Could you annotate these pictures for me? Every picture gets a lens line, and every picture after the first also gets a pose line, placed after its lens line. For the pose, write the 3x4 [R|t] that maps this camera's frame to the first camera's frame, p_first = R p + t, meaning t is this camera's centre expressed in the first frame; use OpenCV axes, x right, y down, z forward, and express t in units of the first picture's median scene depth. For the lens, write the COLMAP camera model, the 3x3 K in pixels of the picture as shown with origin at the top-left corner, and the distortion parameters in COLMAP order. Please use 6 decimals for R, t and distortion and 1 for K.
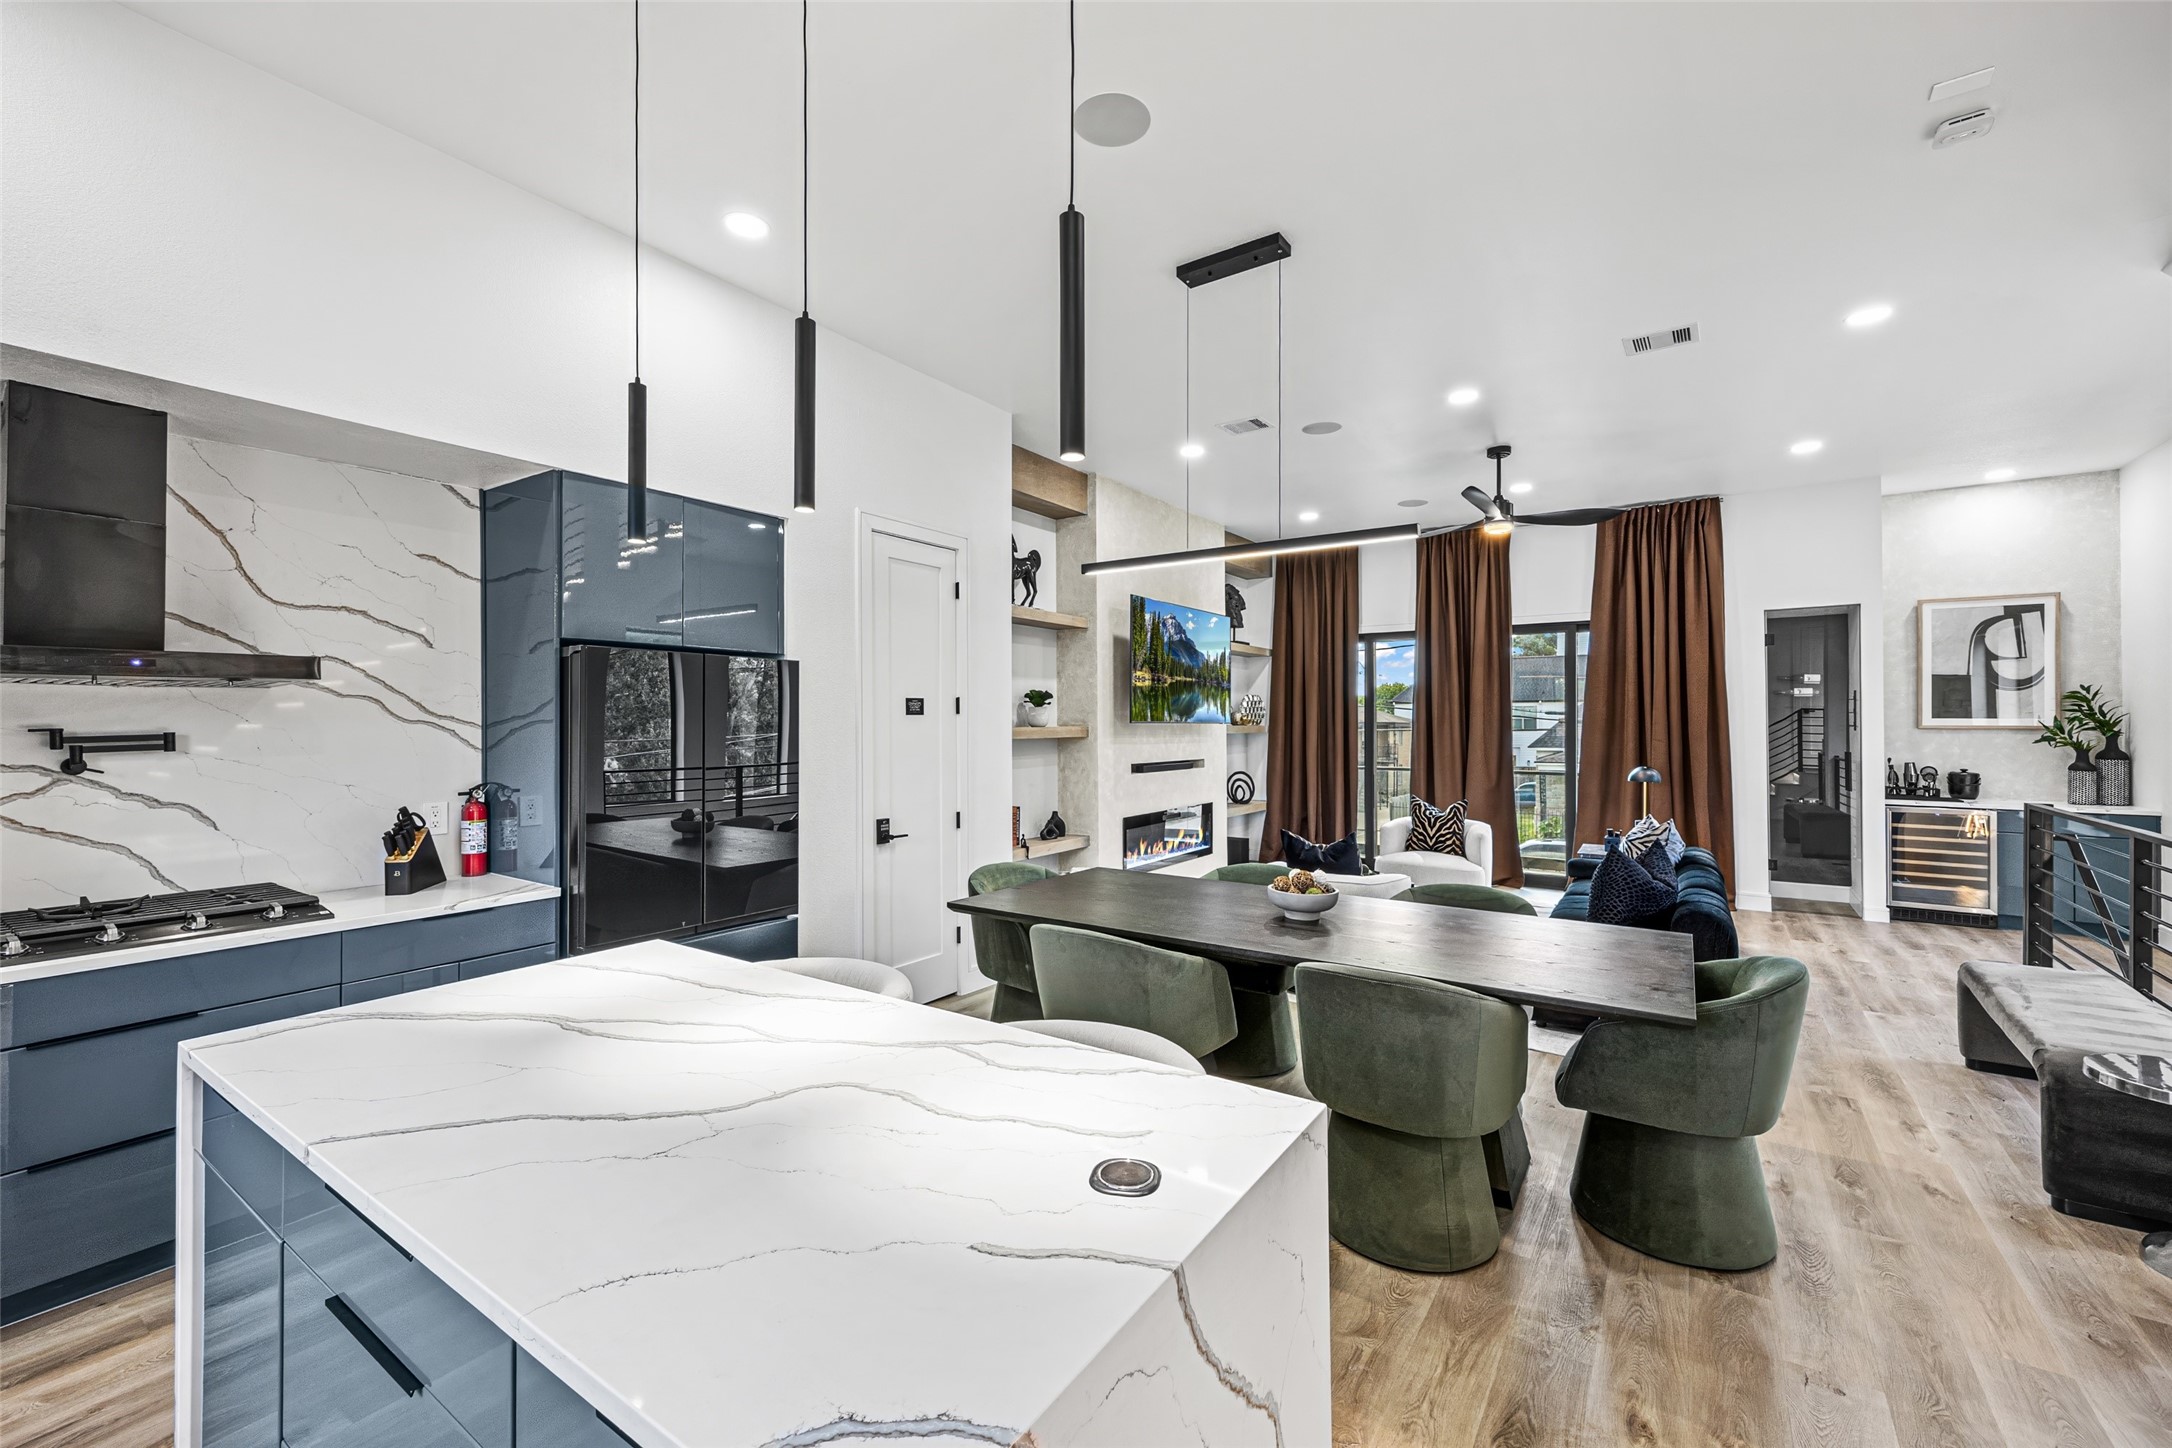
lens RADIAL K [[870.5, 0, 1094.2], [0, 870.5, 714.9], [0, 0, 1]] dist [0.004470, 0.000295]
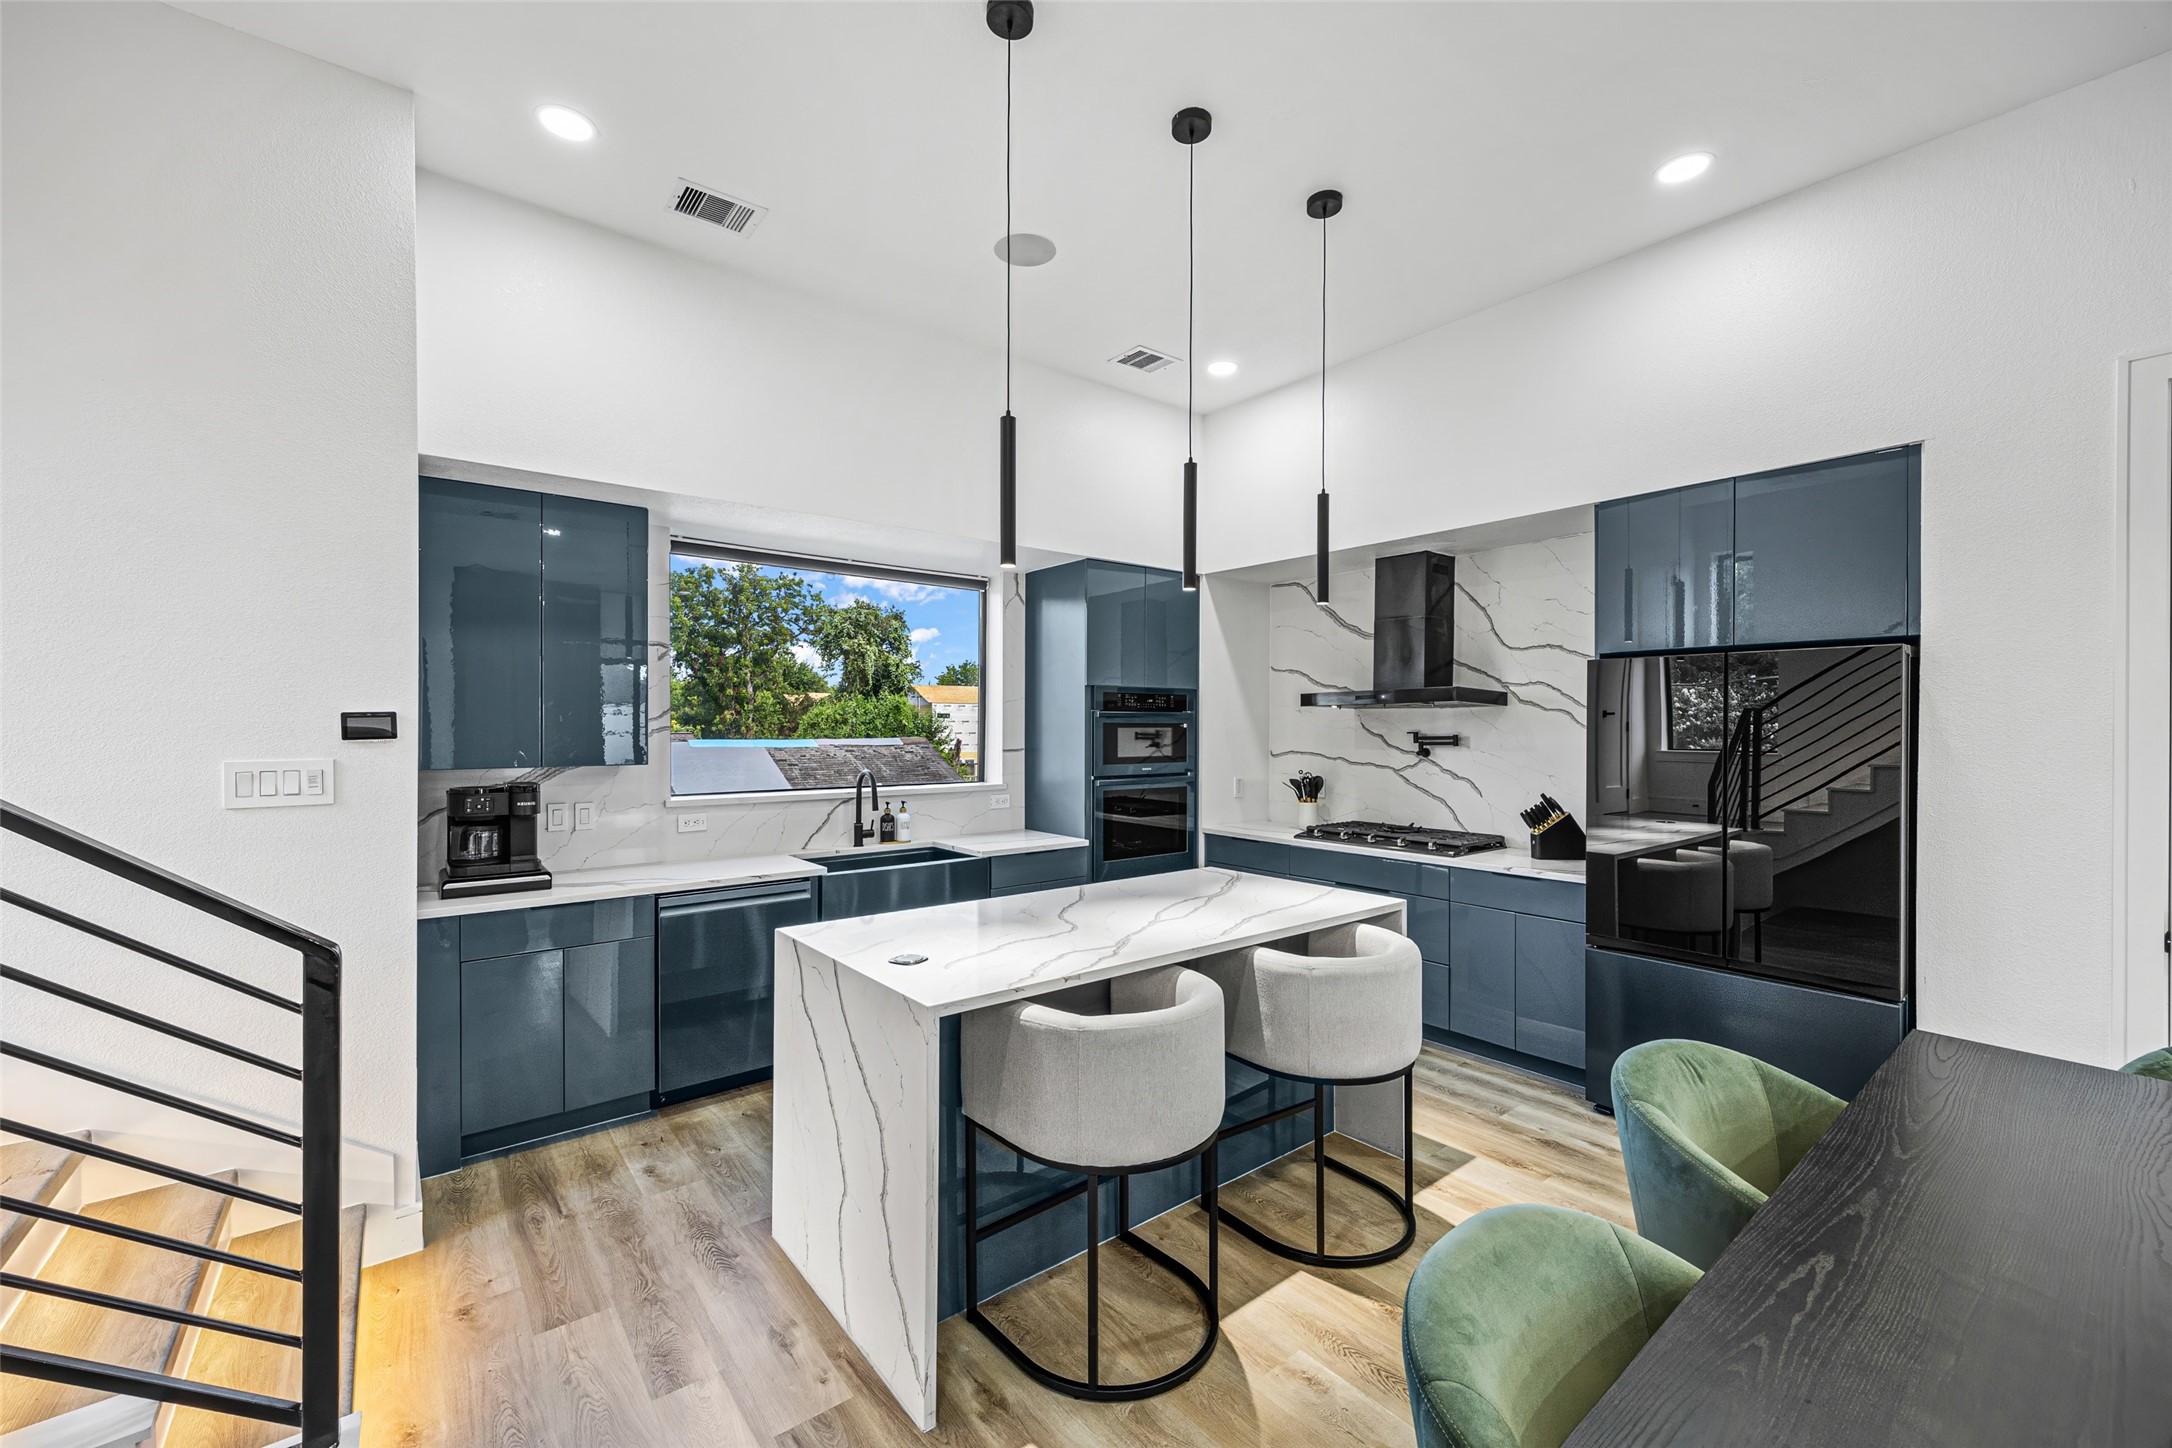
lens RADIAL K [[870.5, 0, 1085.9], [0, 870.5, 729.3], [0, 0, 1]] dist [0.004470, 0.000295]
pose [[-0.300672, 0.002708, -0.953724, 0.656885], [0.004458, 0.999989, 0.001434, 0.003496], [0.953717, -0.003820, -0.300681, 0.723674]]
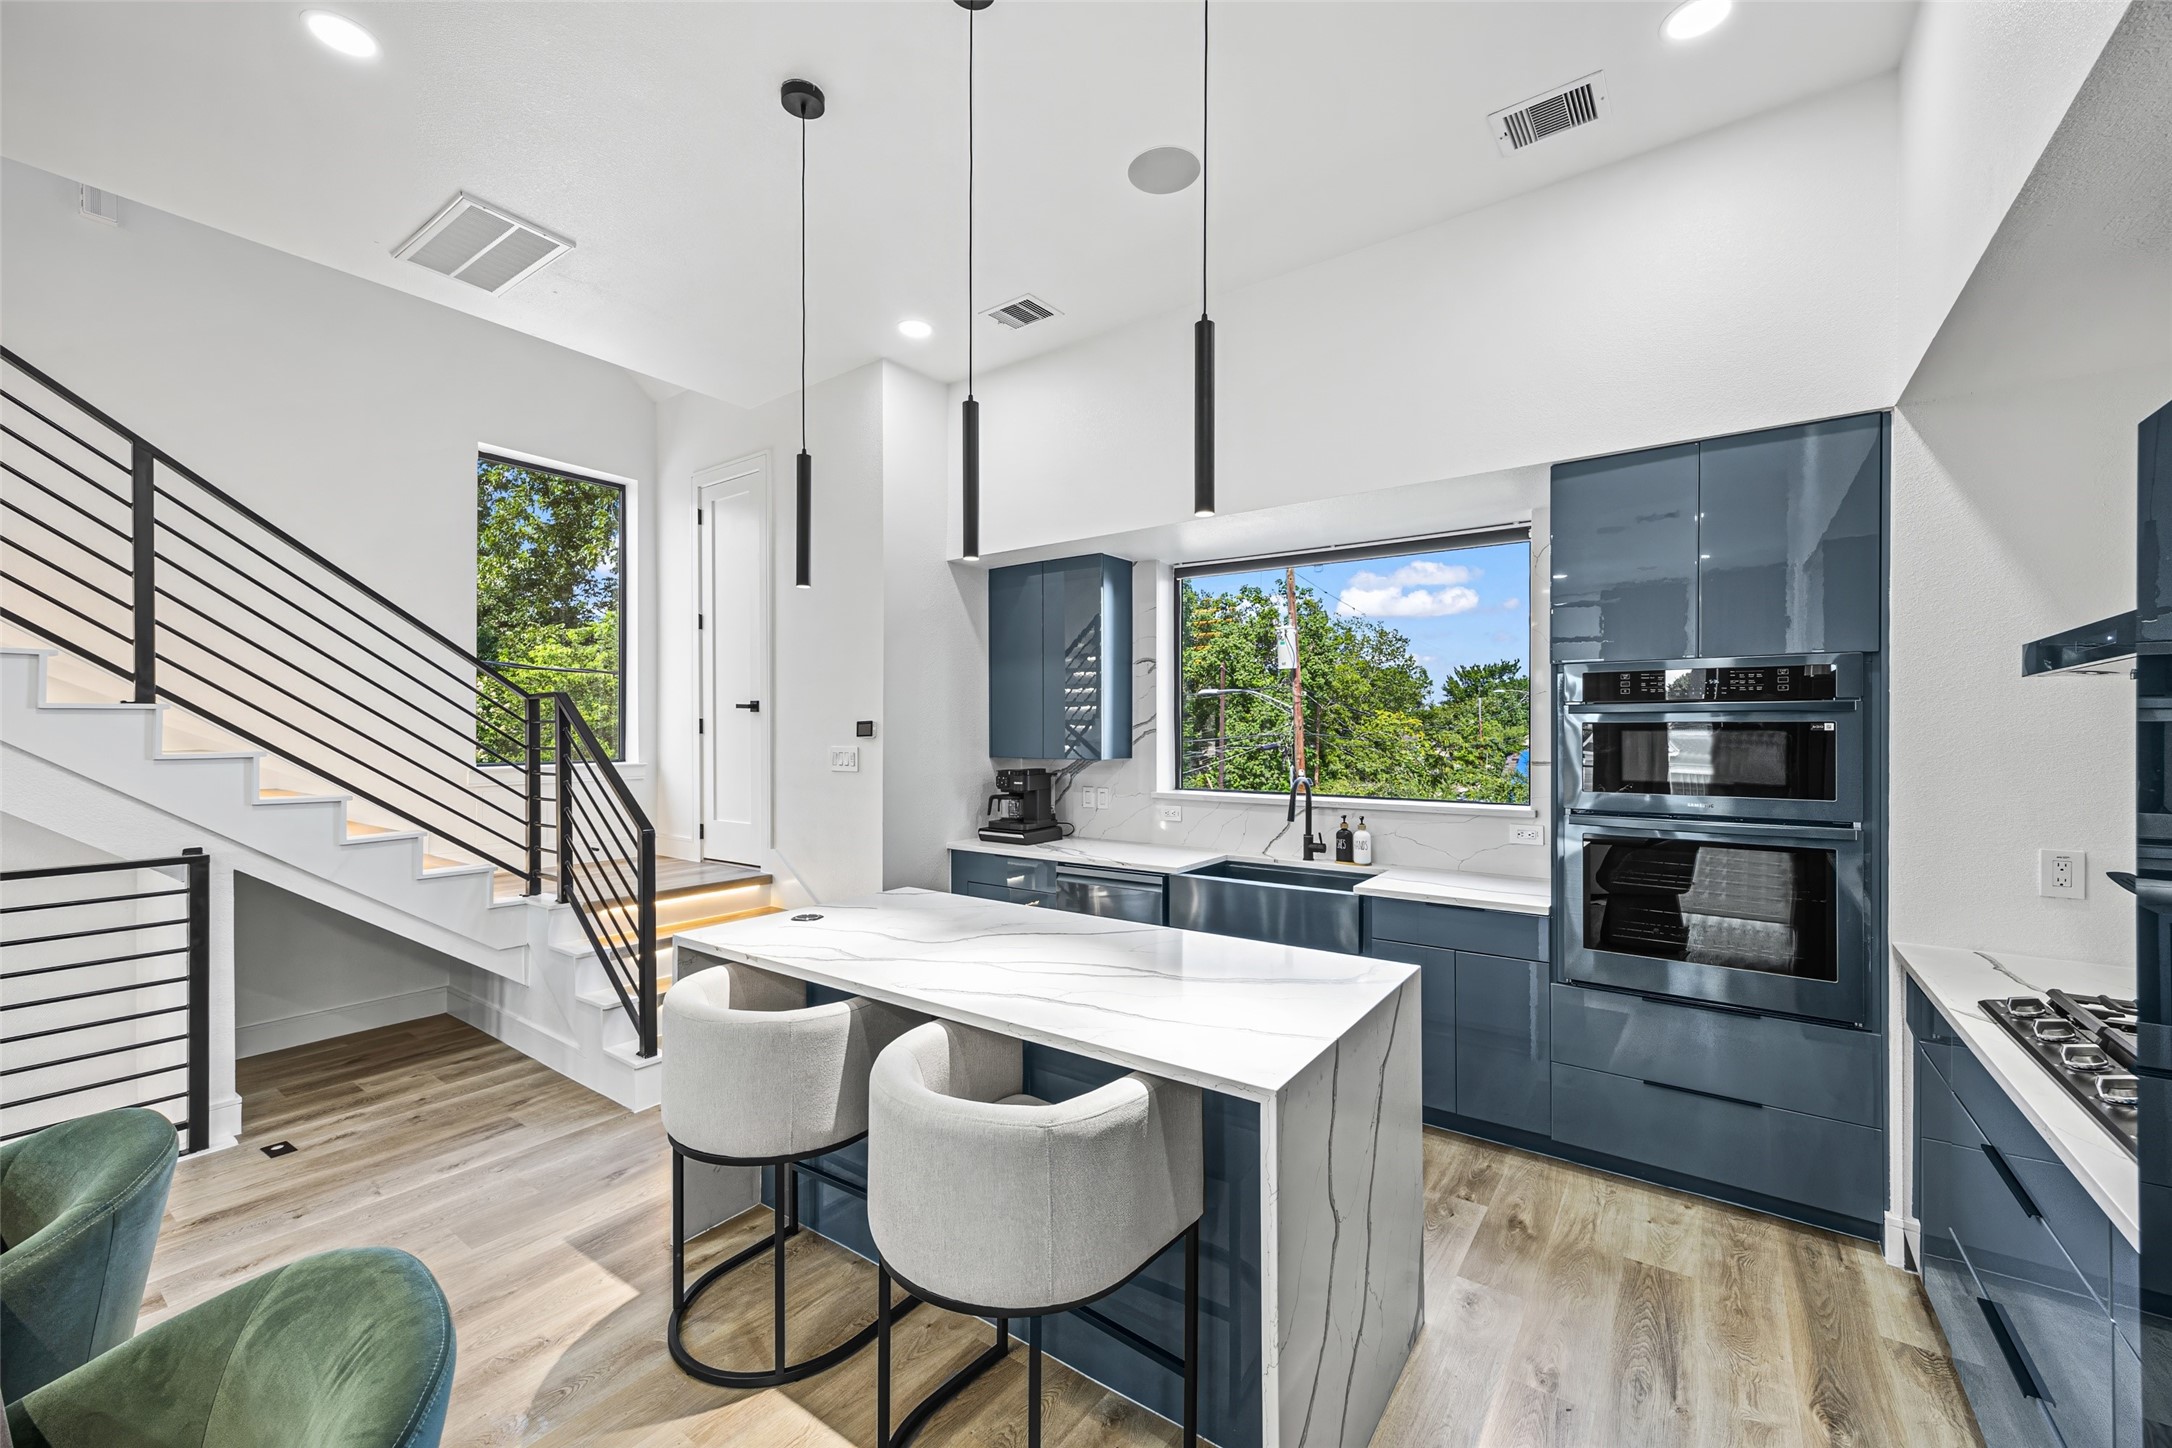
lens RADIAL K [[870.5, 0, 1085.0], [0, 870.5, 727.7], [0, 0, 1]] dist [0.004470, 0.000295]
pose [[-0.999357, 0.001468, 0.035813, -0.302013], [0.001260, 0.999982, -0.005839, 0.005352], [-0.035821, -0.005790, -0.999341, 1.248417]]
